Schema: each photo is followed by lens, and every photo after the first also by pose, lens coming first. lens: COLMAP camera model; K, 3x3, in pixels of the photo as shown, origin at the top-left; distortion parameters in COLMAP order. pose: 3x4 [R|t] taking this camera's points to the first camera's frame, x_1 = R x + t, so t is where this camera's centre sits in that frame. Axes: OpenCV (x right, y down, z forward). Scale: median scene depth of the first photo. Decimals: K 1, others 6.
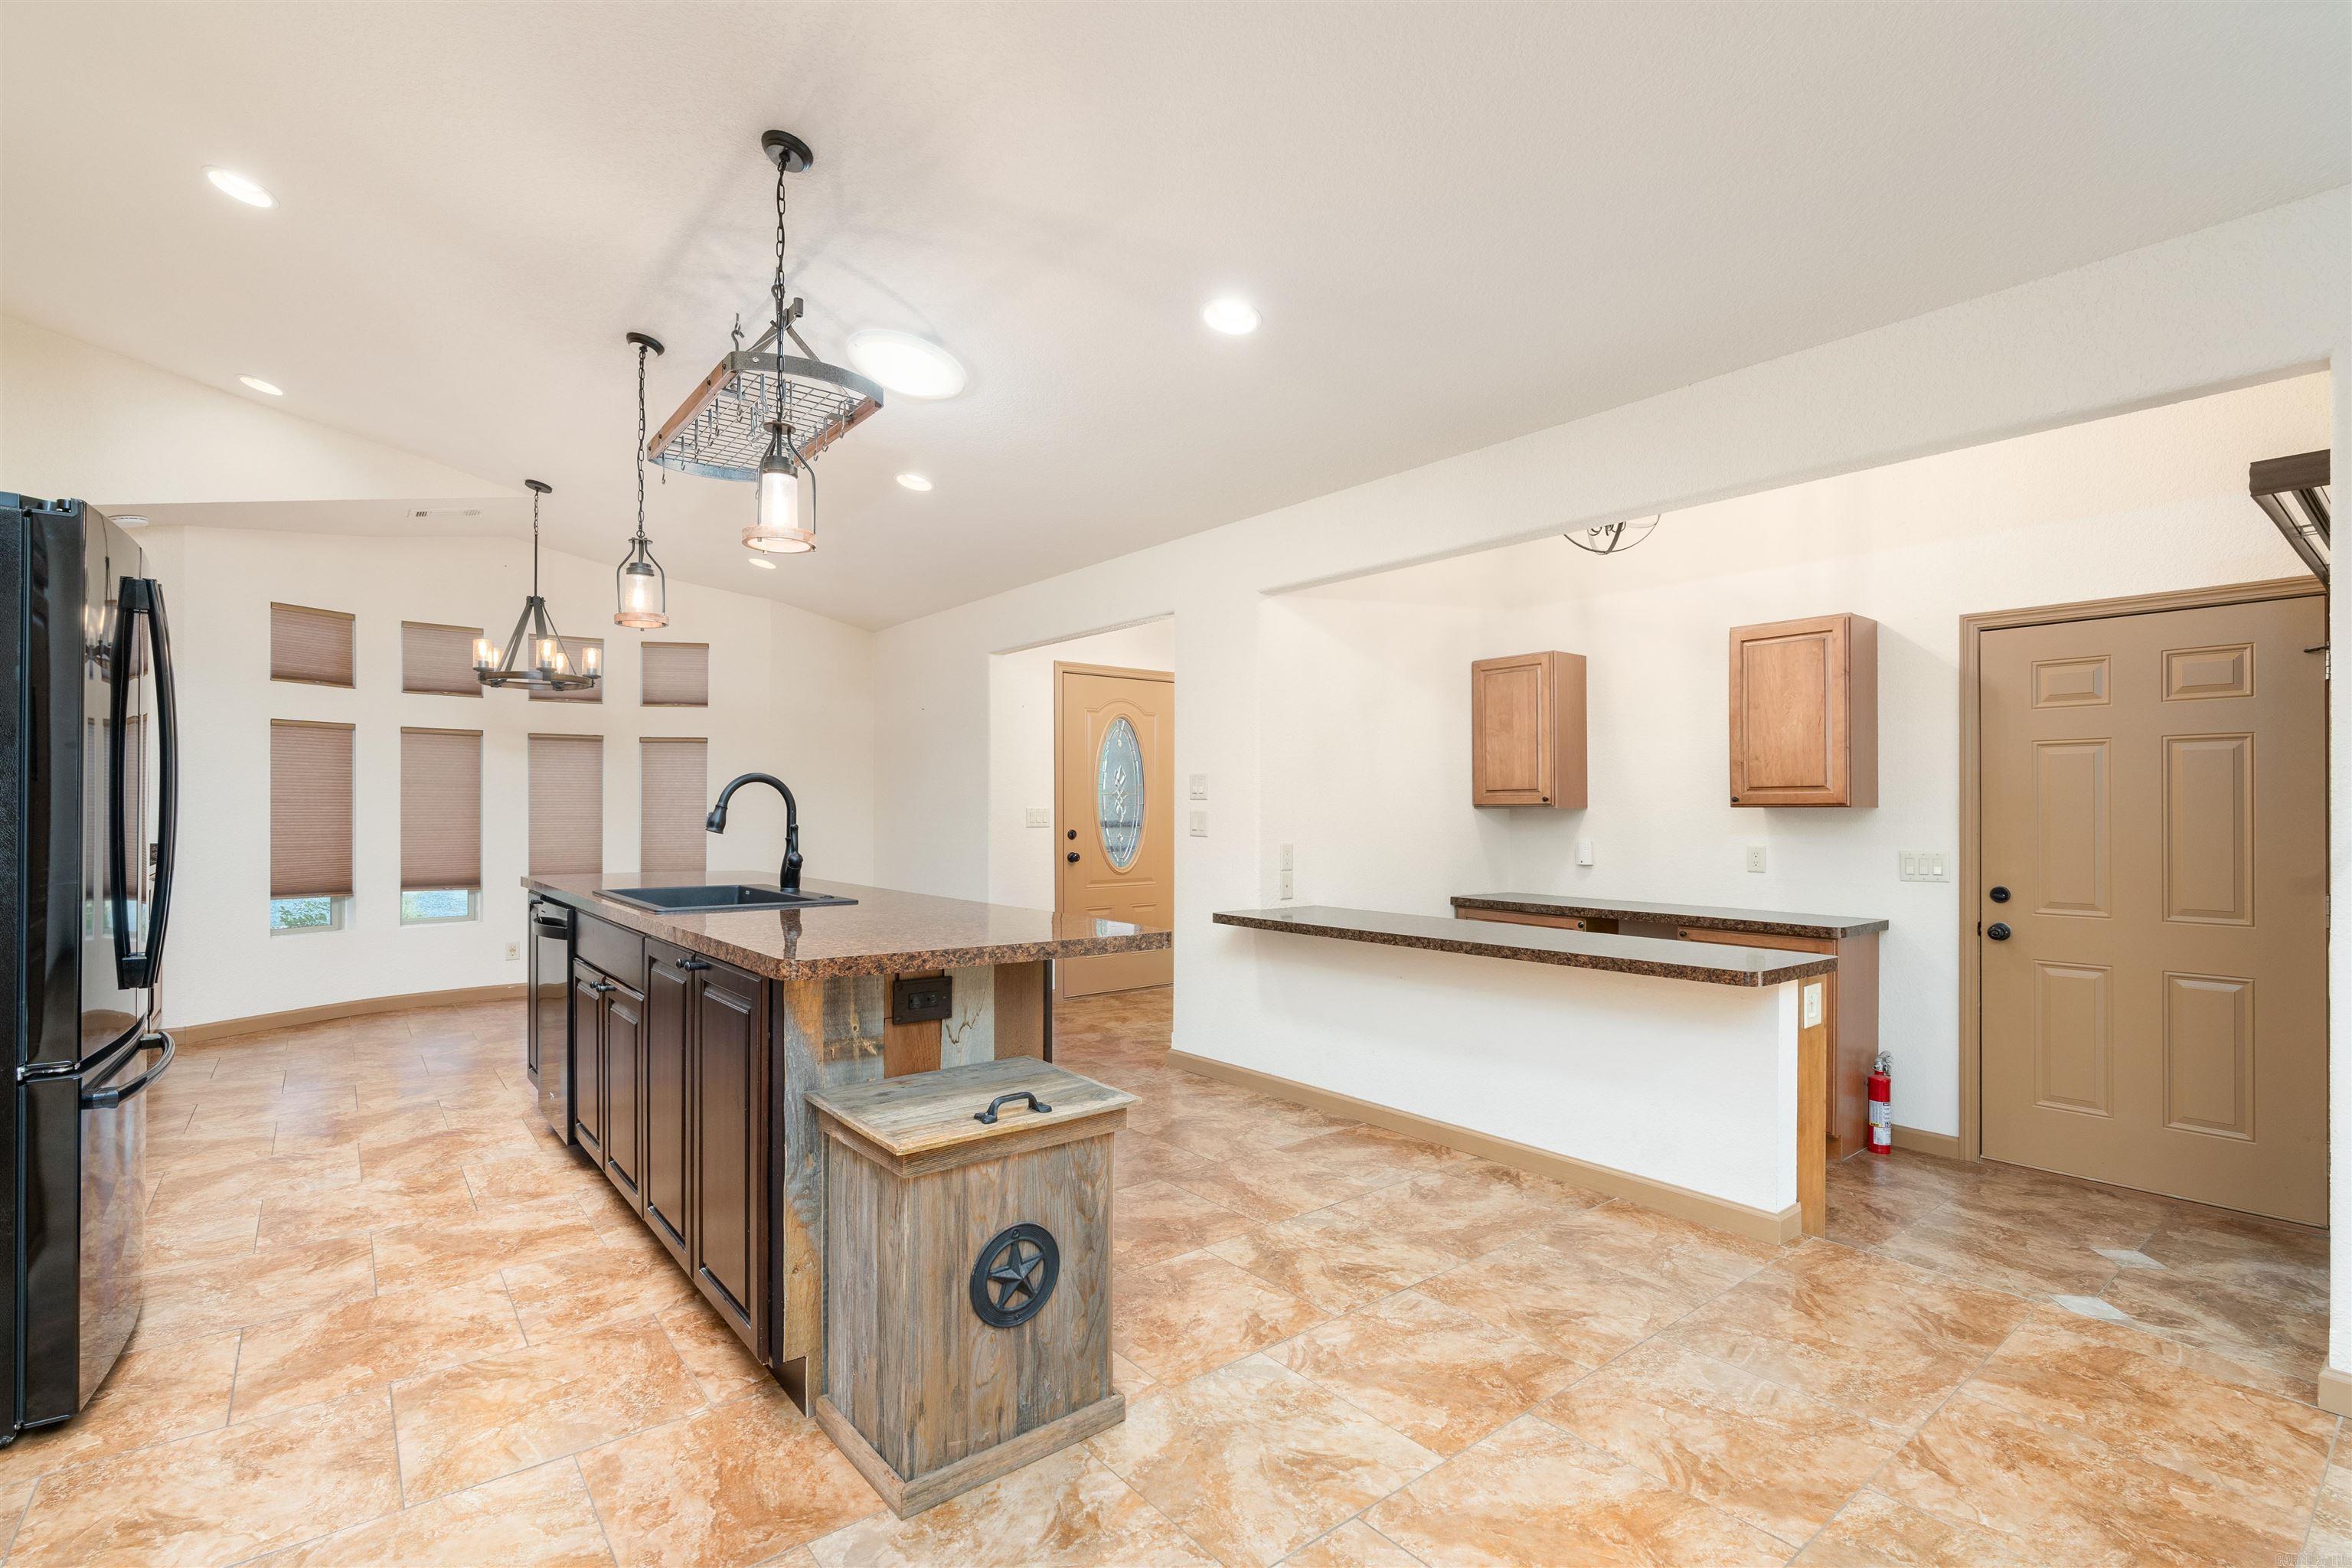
lens RADIAL K [[1077.2, 0, 1175.0], [0, 1077.2, 805.3], [0, 0, 1]] dist [-0.008126, -0.000051]
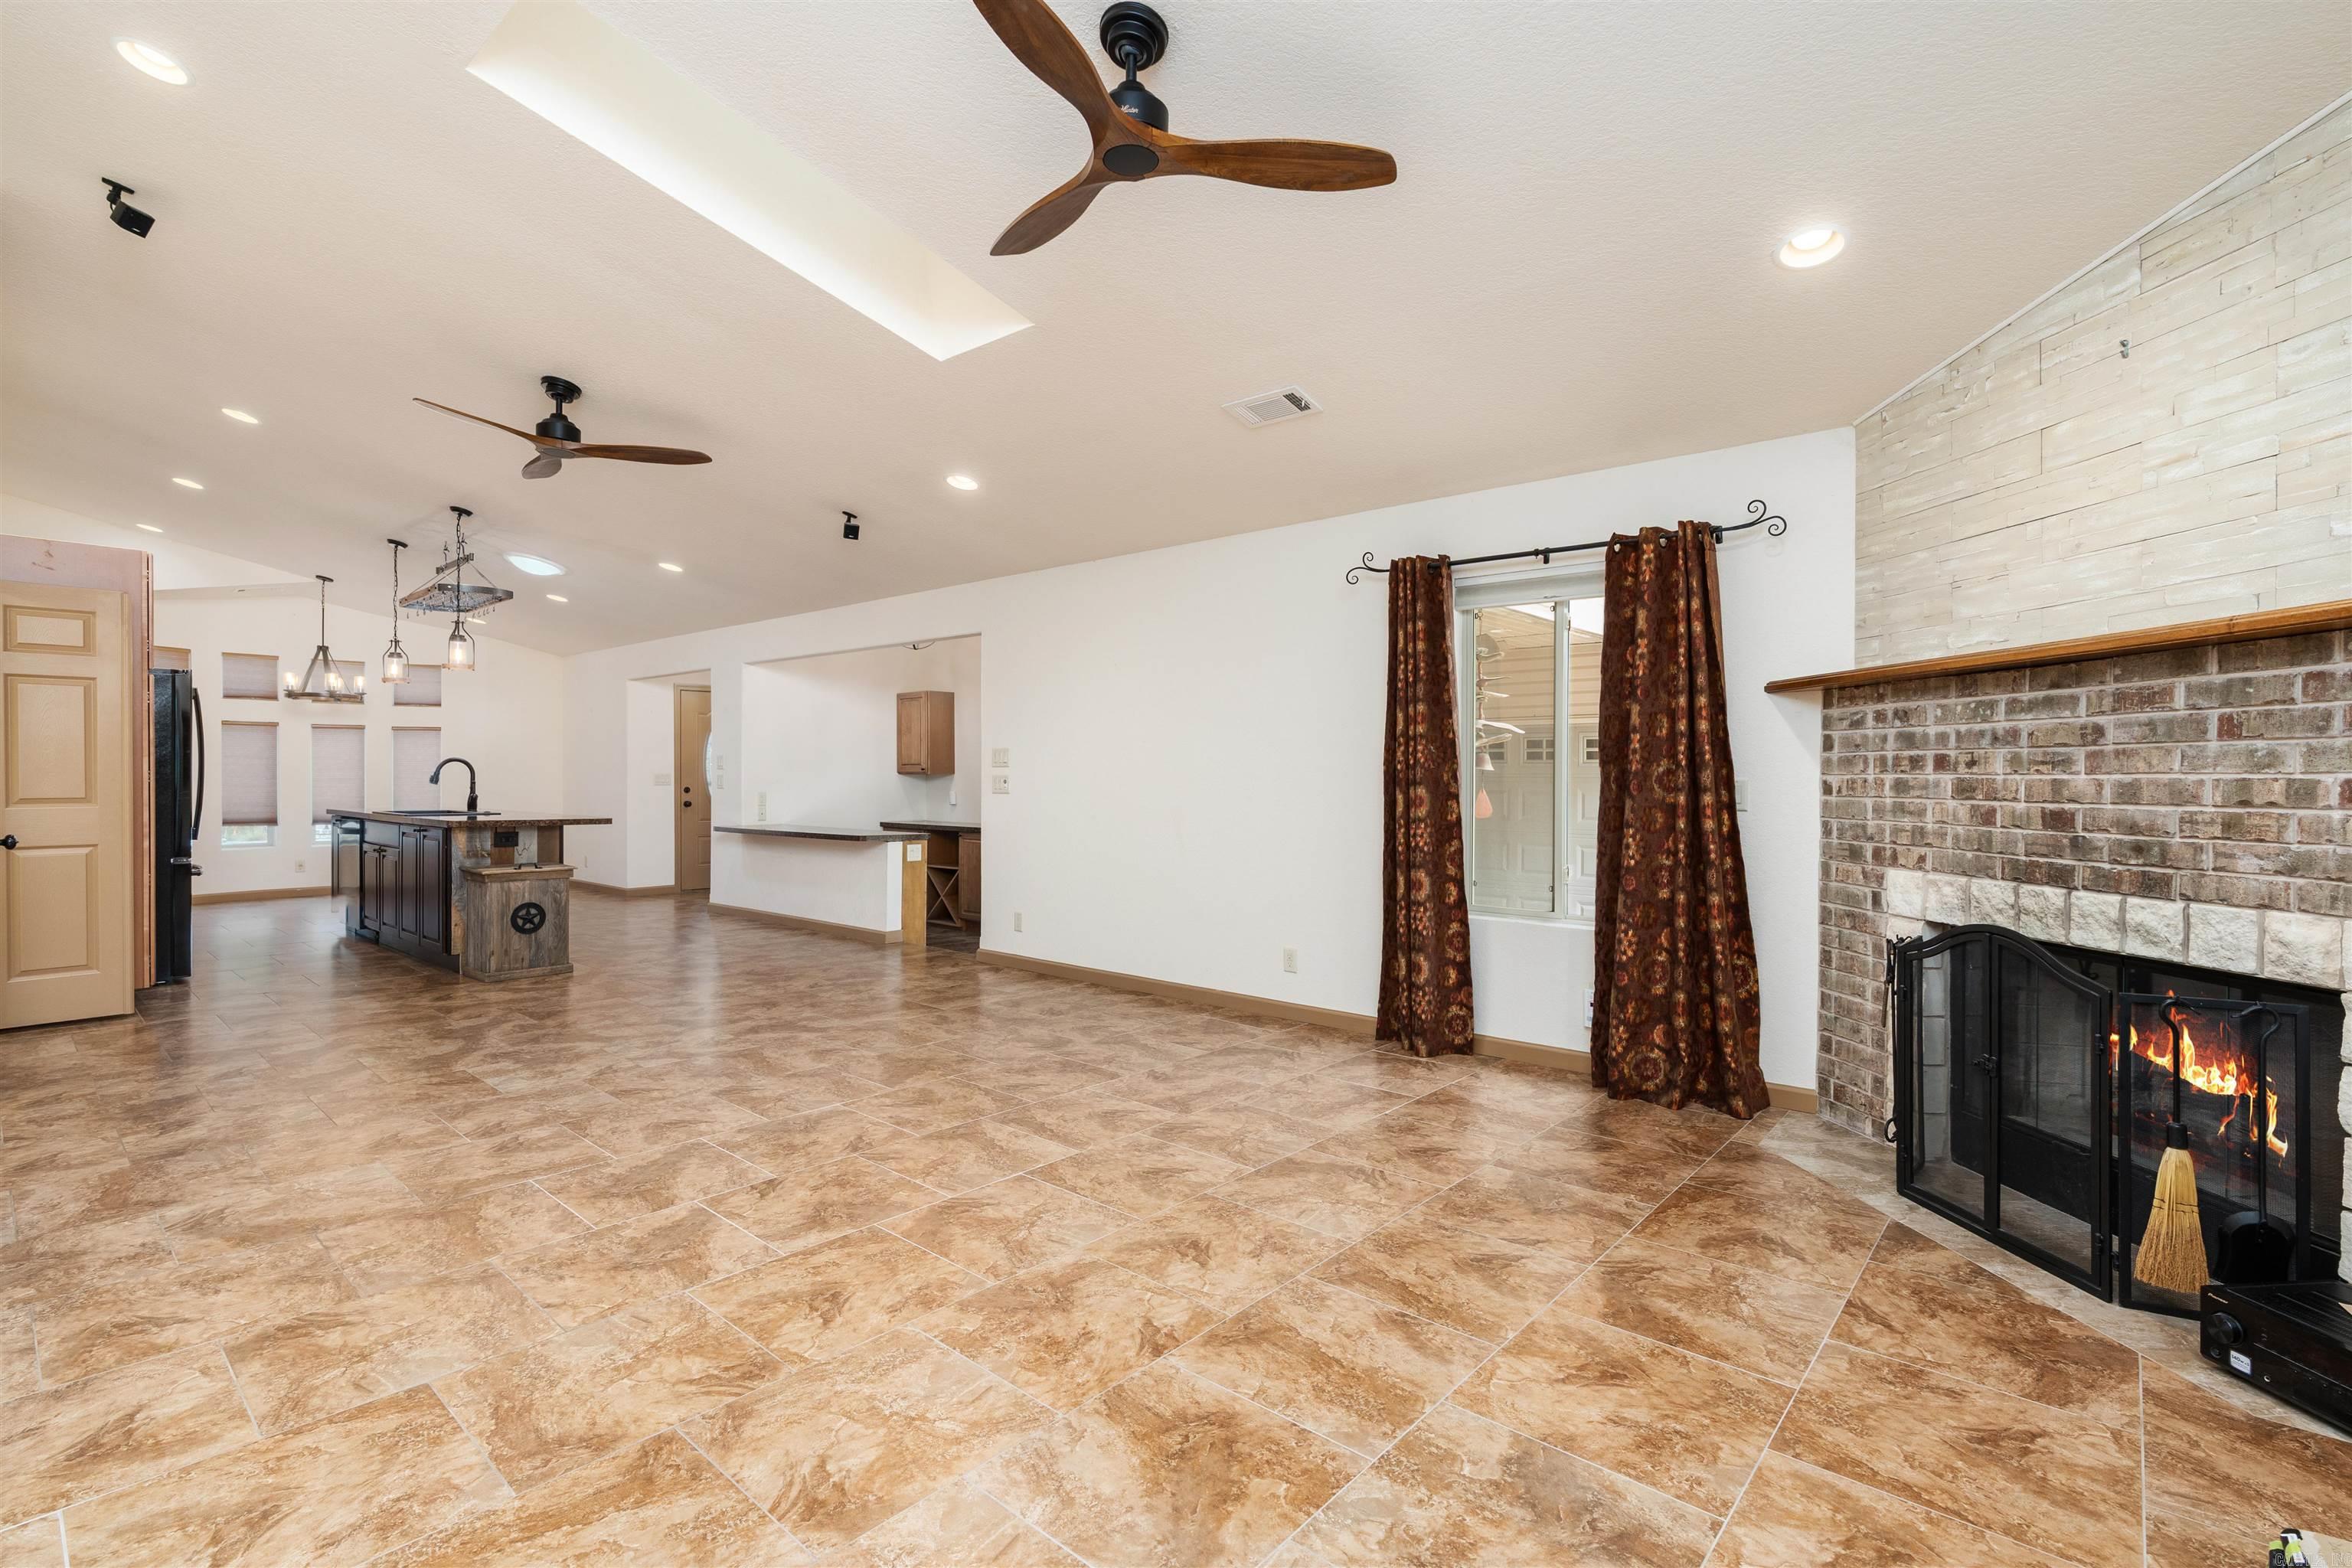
lens RADIAL K [[1077.2, 0, 1181.9], [0, 1077.2, 780.1], [0, 0, 1]] dist [-0.008126, -0.000051]
pose [[0.984187, 0.000747, 0.177130, 0.428212], [-0.002067, 0.999971, 0.007265, -0.001156], [-0.177119, -0.007516, 0.984161, -0.888754]]
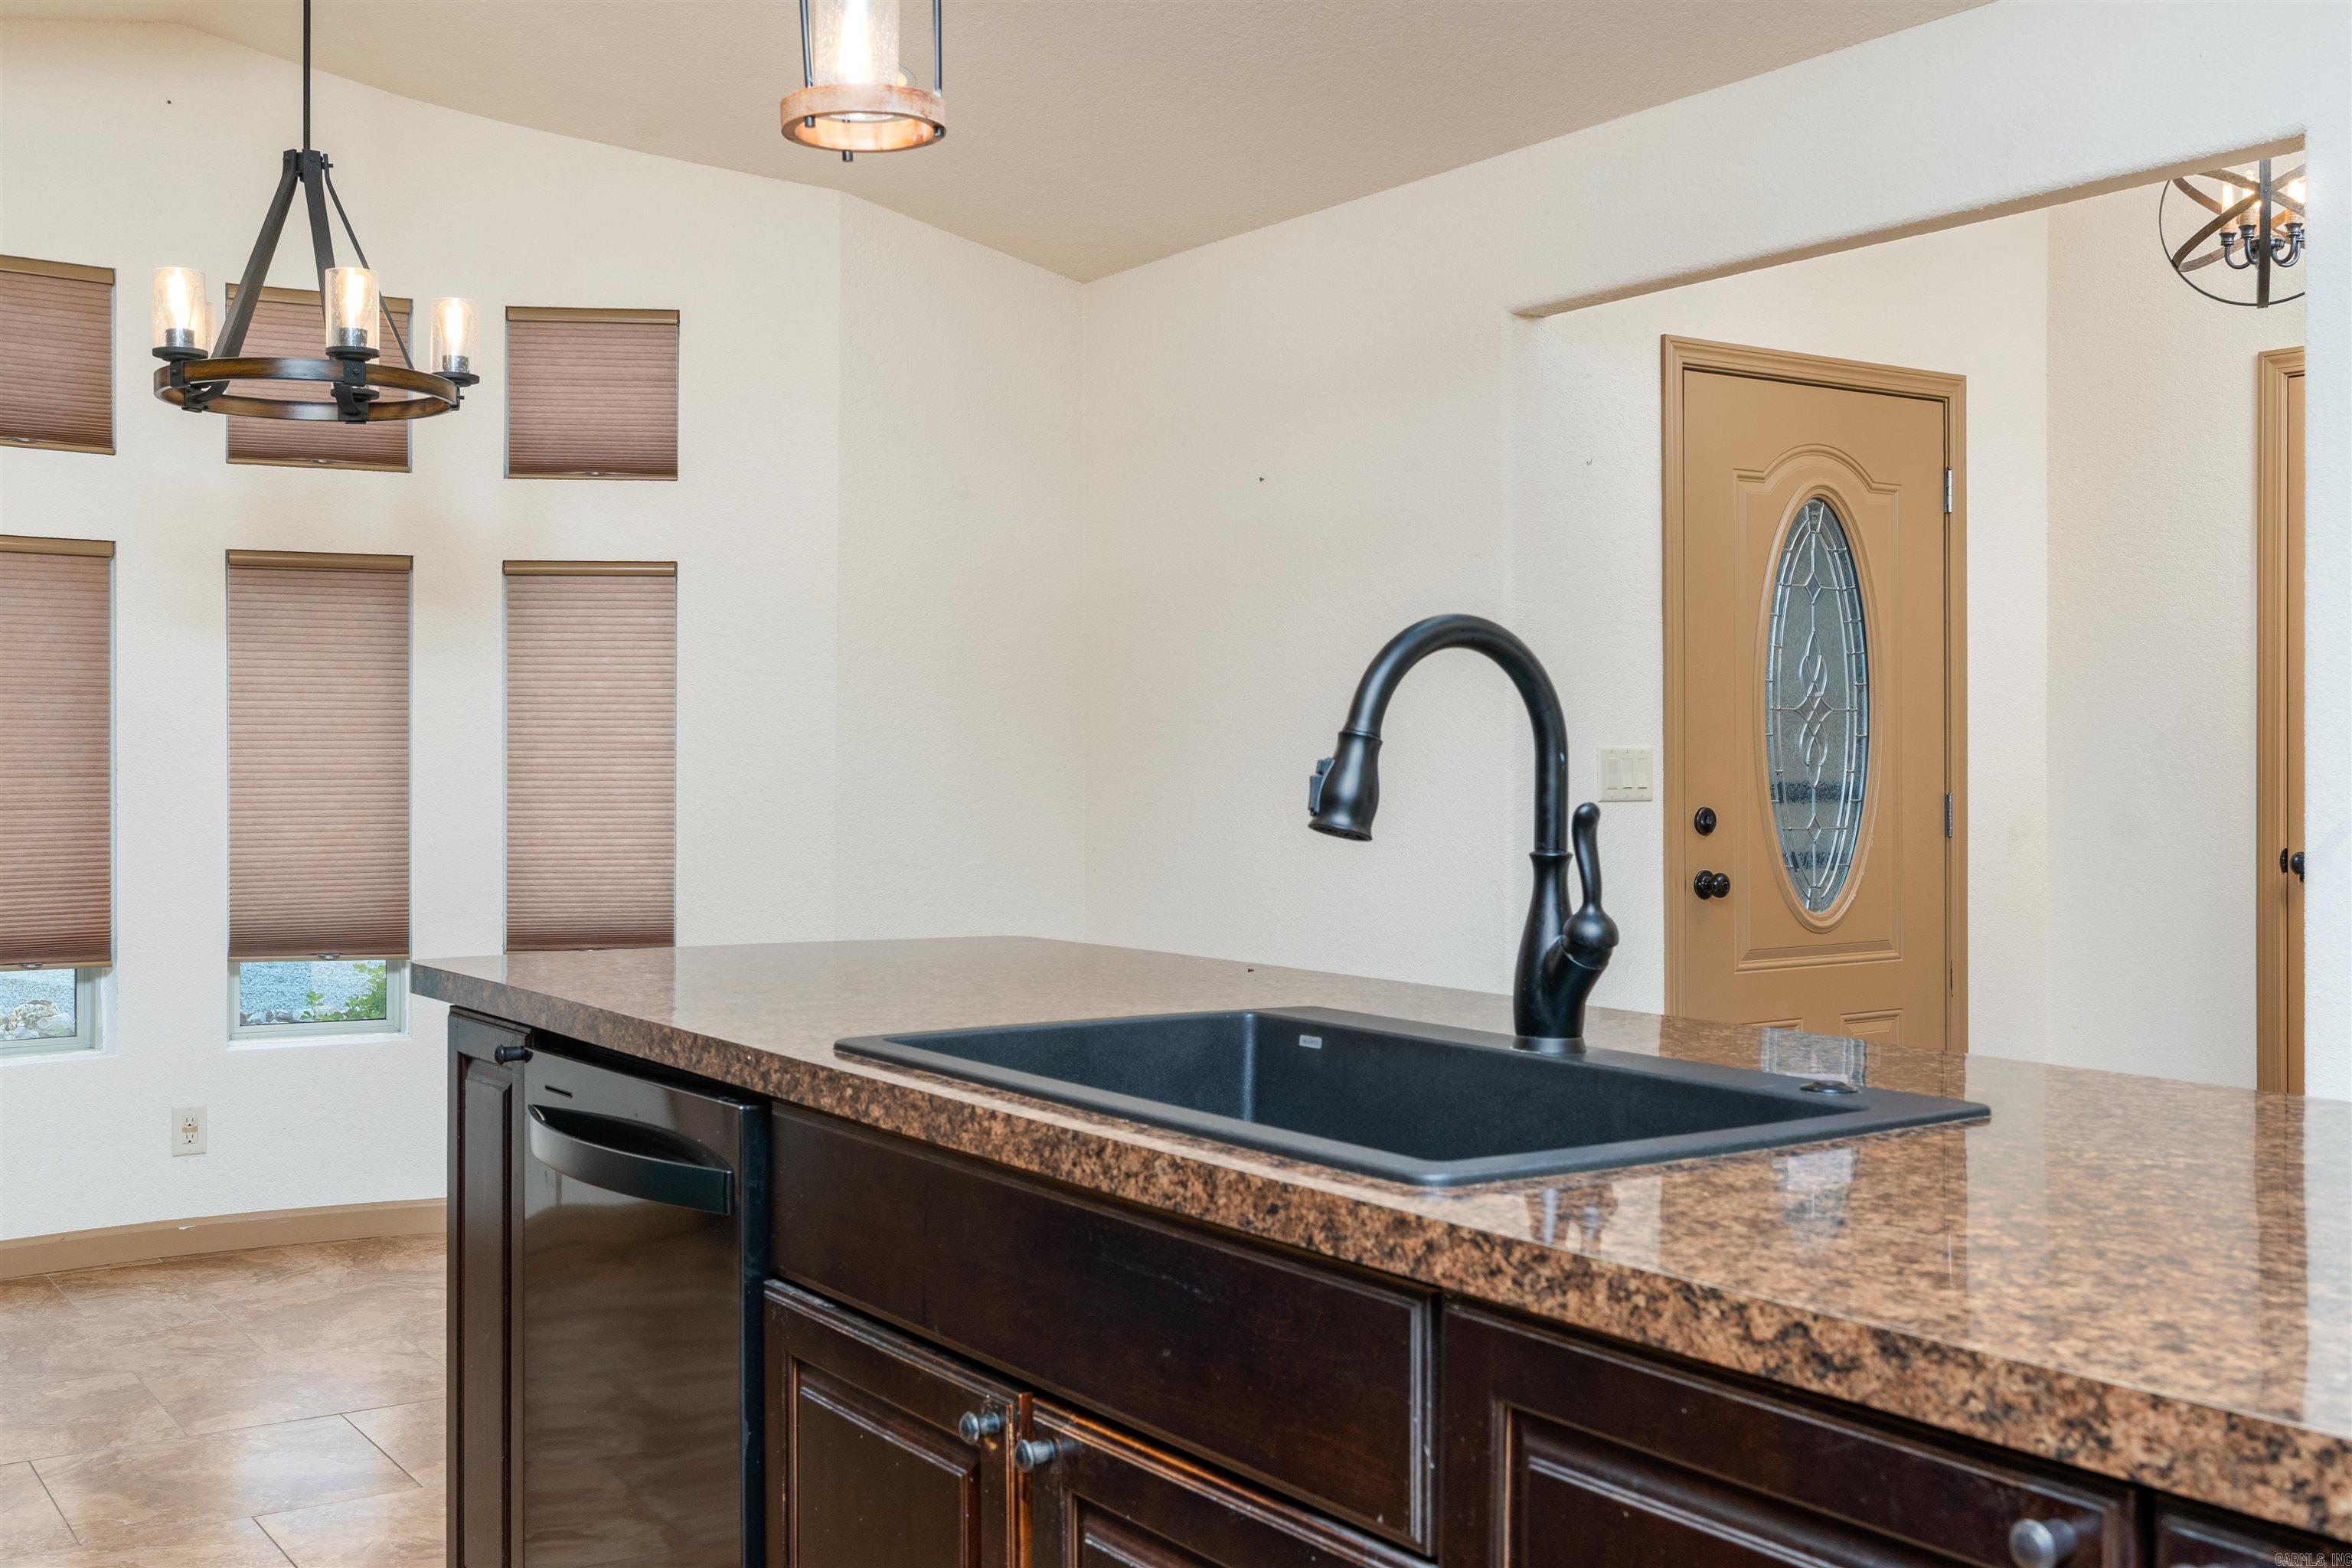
lens RADIAL K [[2341.9, 0, 1173.8], [0, 2341.9, 776.1], [0, 0, 1]] dist [0.002612, 0.000000]
pose [[0.997304, -0.000784, -0.073382, -0.260448], [0.001763, 0.999910, 0.013275, 0.001779], [0.073365, -0.013369, 0.997216, 0.254386]]
